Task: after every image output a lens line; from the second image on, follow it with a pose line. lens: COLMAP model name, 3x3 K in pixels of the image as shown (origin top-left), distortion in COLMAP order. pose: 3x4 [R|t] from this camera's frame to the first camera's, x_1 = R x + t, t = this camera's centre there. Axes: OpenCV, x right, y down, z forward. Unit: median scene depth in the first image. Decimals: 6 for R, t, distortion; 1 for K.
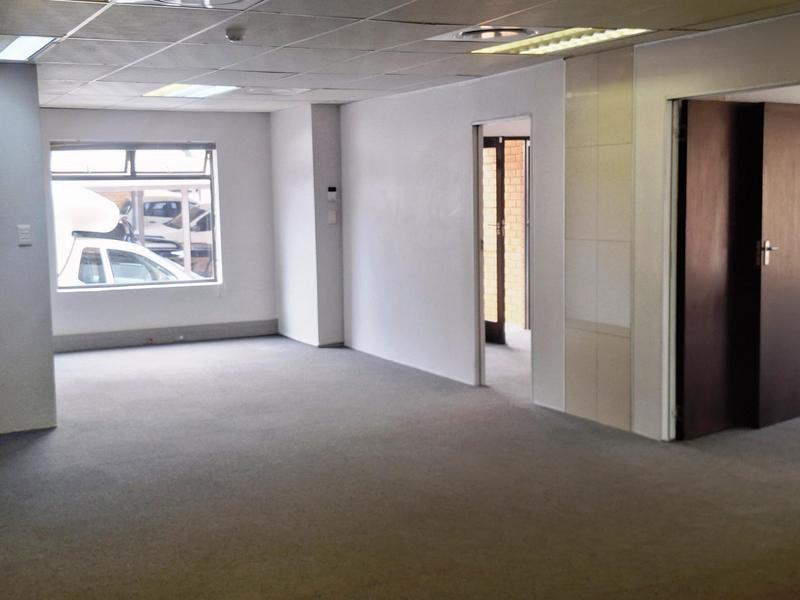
lens RADIAL K [[538.7, 0, 399.8], [0, 538.7, 309.1], [0, 0, 1]] dist [0.003050, 0.000416]
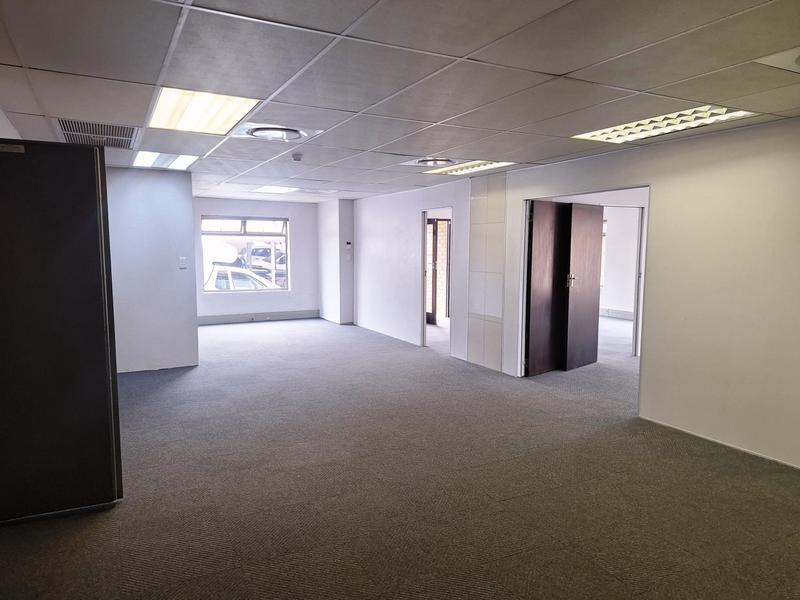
lens RADIAL K [[553.0, 0, 400.0], [0, 553.0, 300.0], [0, 0, 1]] dist [0.002768, 0.000084]
pose [[0.999325, 0.019329, 0.031240, -0.000039], [-0.018411, 0.999398, -0.029420, 0.035965], [-0.031790, 0.028825, 0.999079, -0.970154]]
